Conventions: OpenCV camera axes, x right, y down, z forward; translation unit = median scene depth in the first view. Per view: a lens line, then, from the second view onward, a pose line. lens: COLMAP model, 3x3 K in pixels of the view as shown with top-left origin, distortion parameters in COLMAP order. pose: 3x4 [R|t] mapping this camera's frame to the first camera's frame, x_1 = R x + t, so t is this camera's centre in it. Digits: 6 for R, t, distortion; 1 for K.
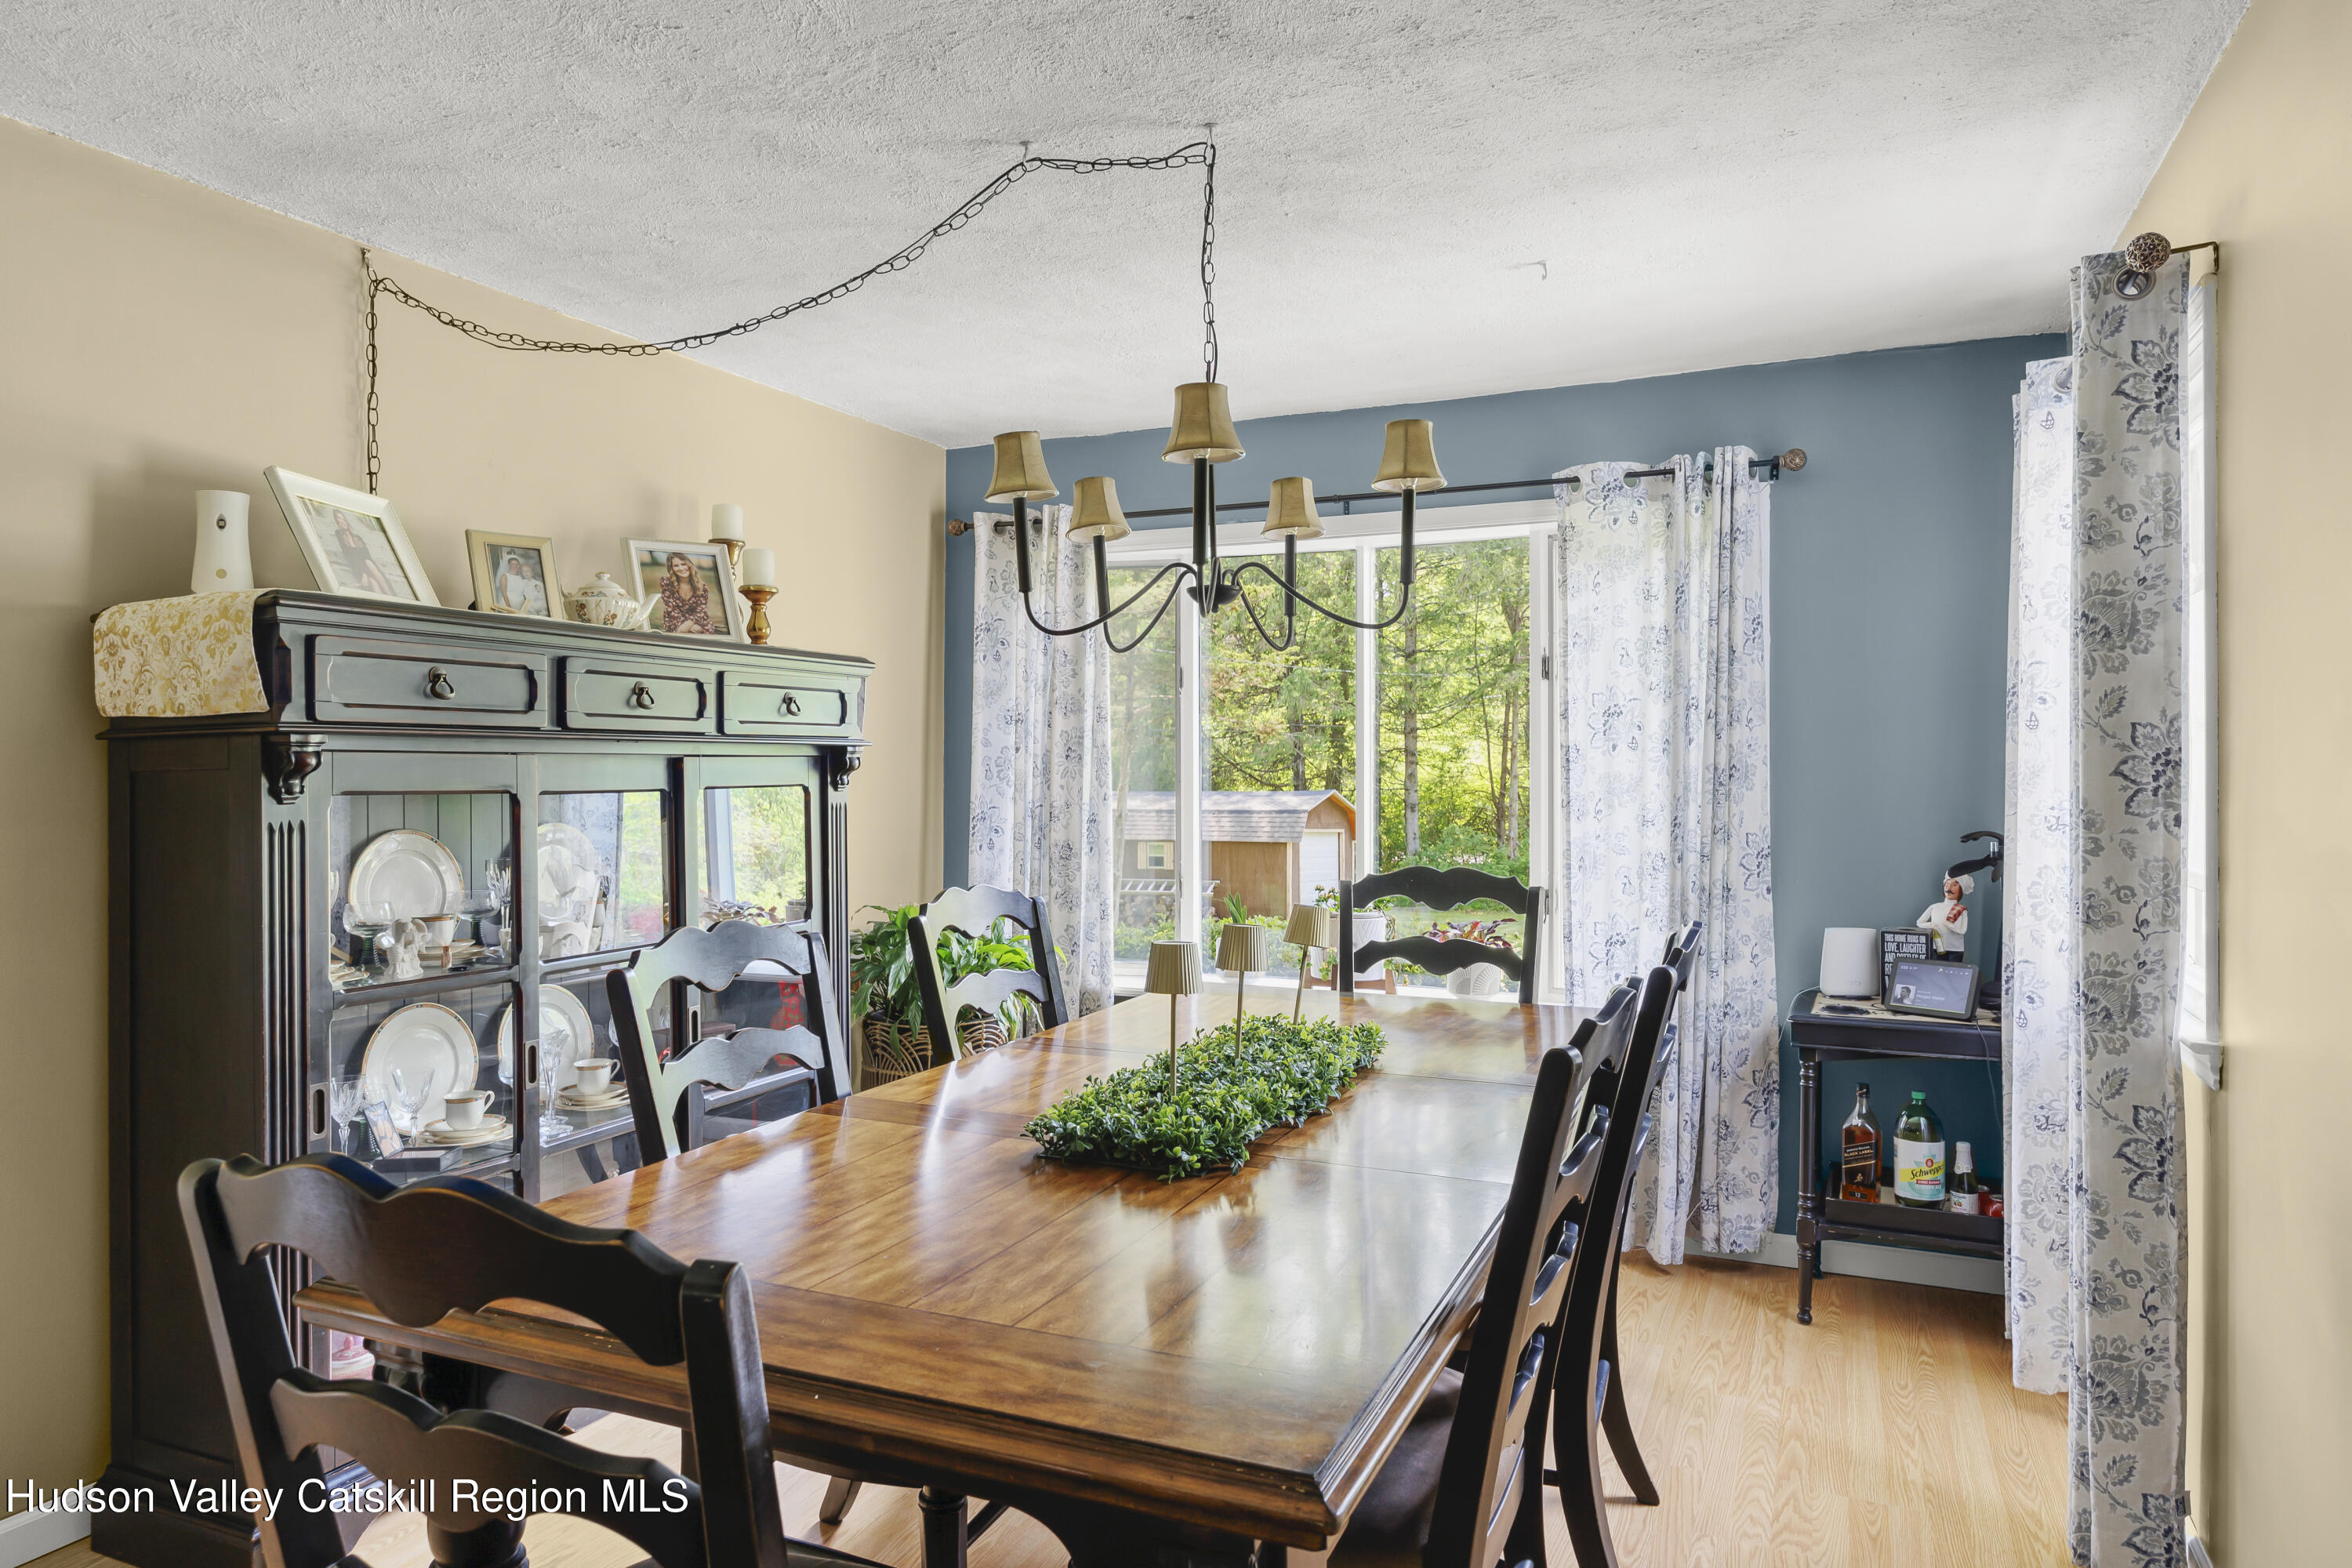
lens RADIAL K [[1474.0, 0, 1176.0], [0, 1474.0, 784.0], [0, 0, 1]] dist [-0.000191, -0.002533]
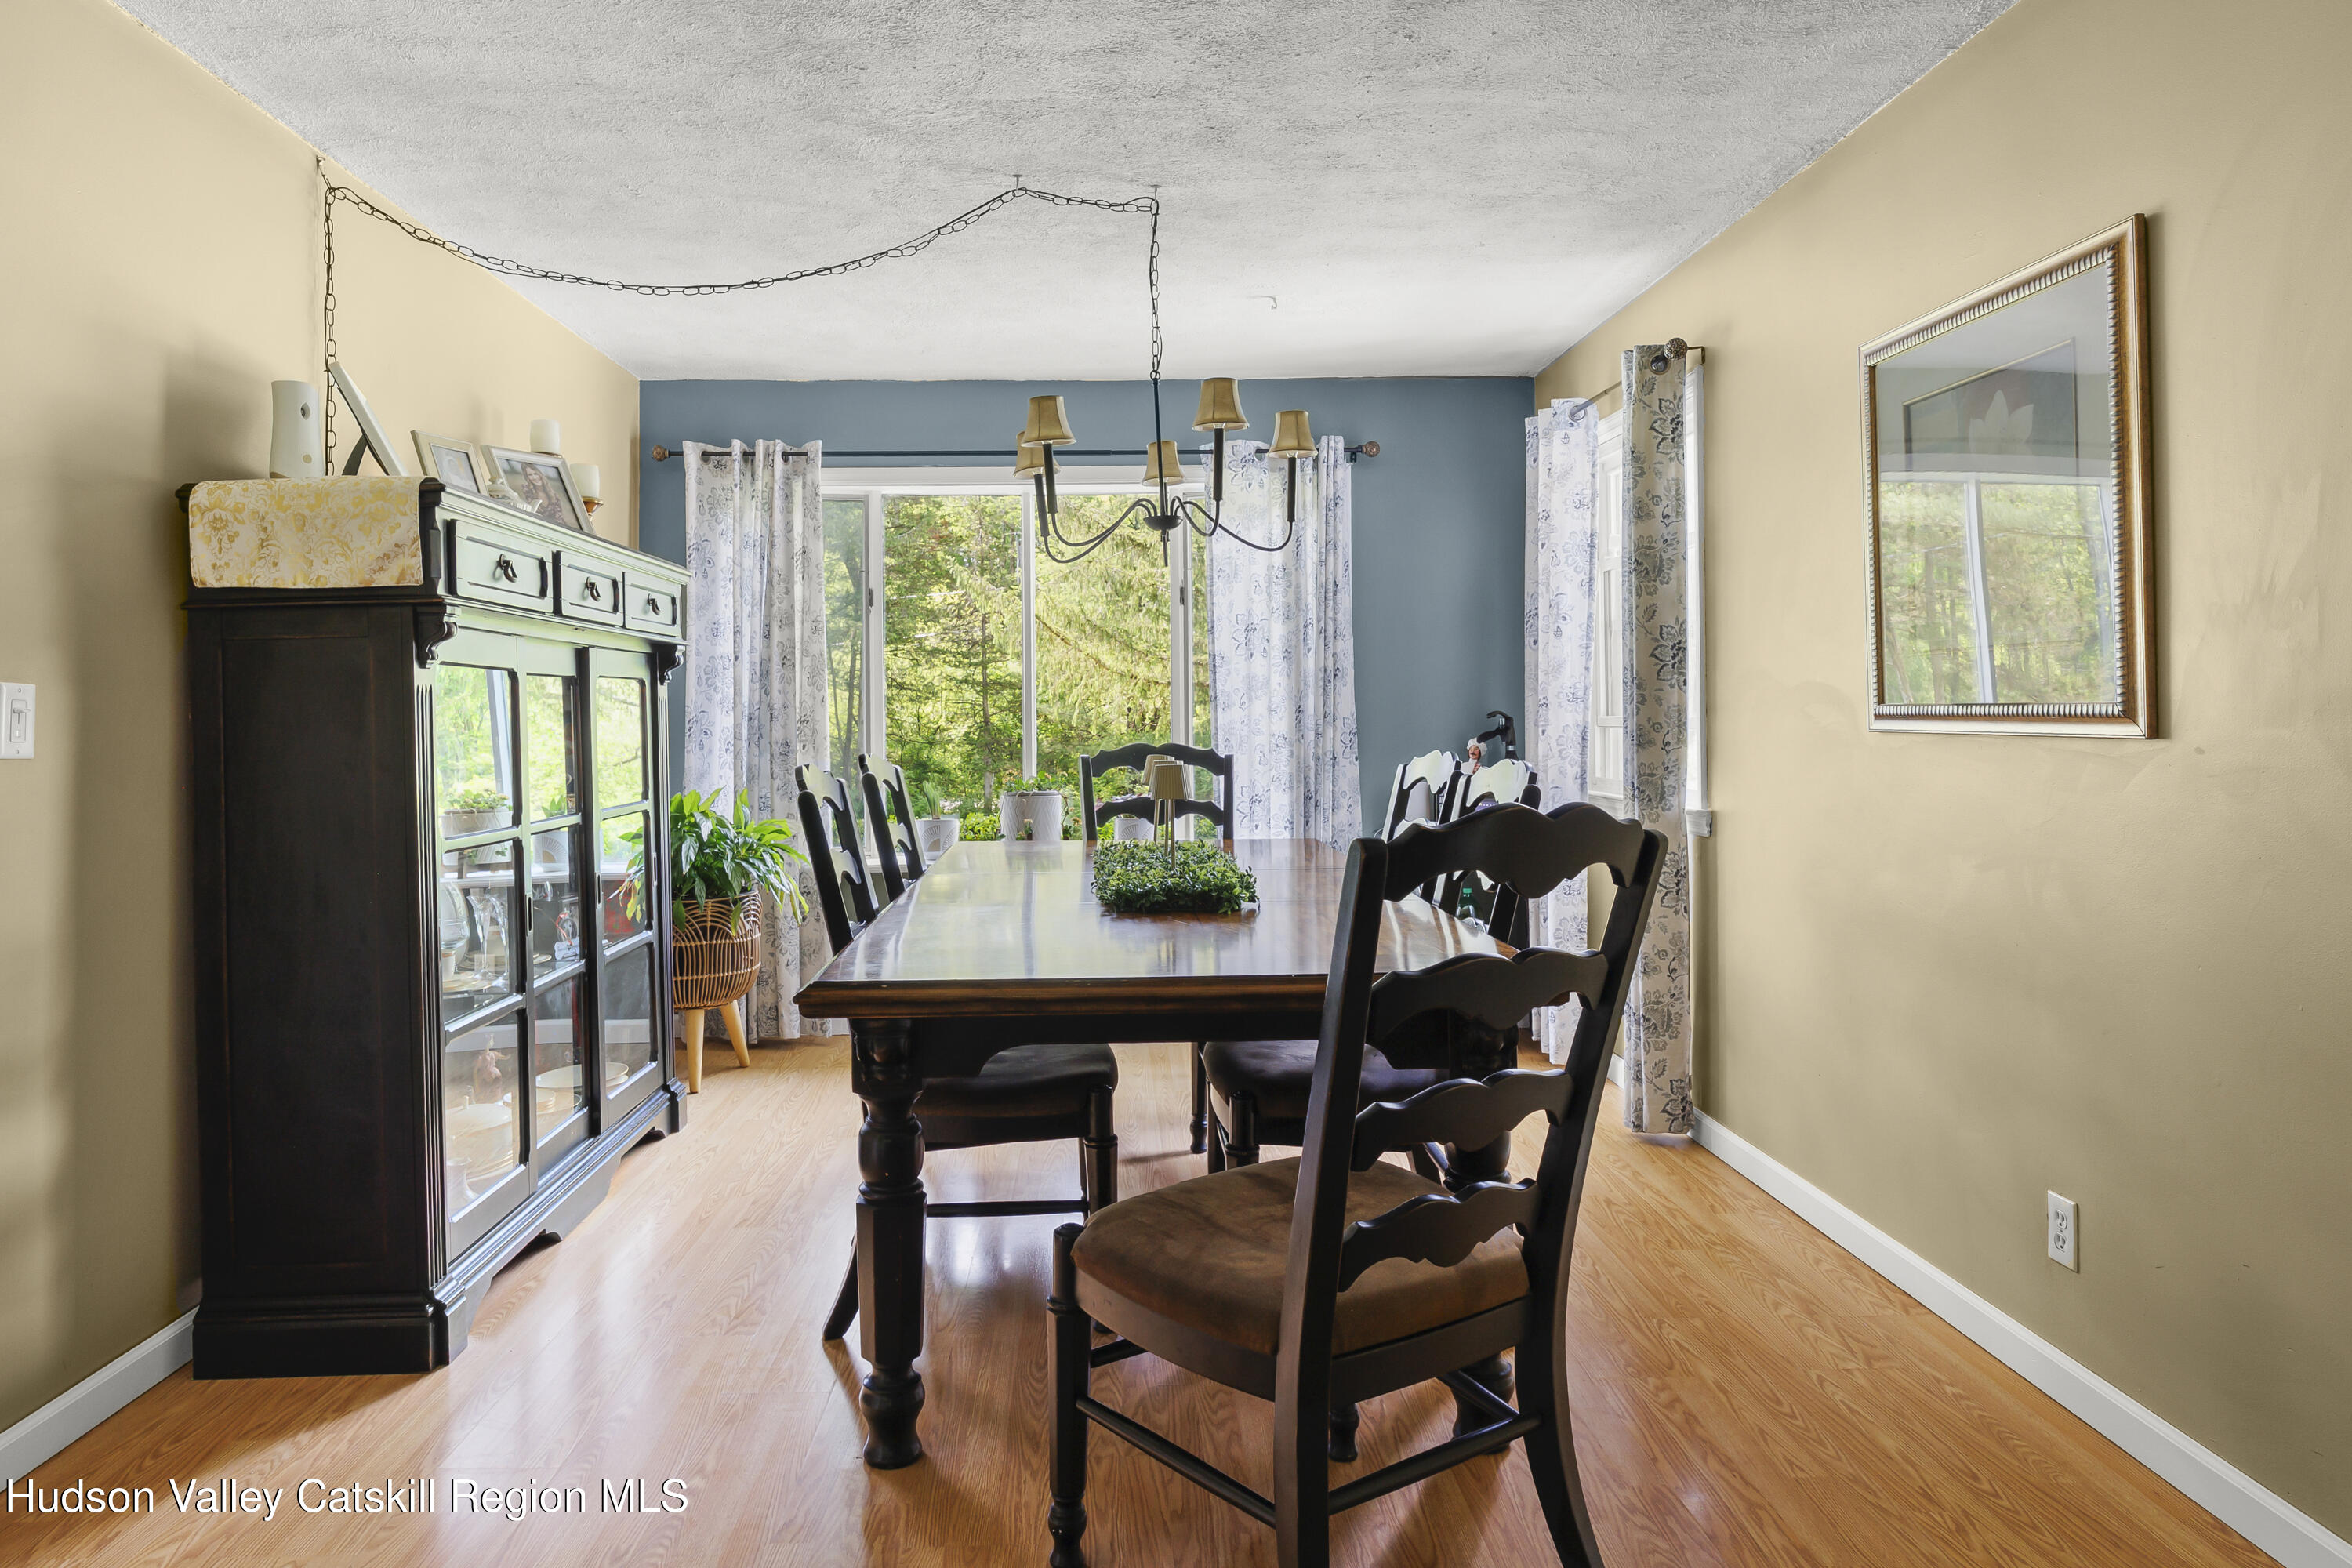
lens RADIAL K [[1437.8, 0, 1172.6], [0, 1437.8, 742.4], [0, 0, 1]] dist [-0.003052, -0.002414]
pose [[0.900406, -0.017325, 0.434706, -0.388964], [0.014145, 0.999844, 0.010550, 0.045757], [-0.434821, -0.003351, 0.900511, -0.163147]]
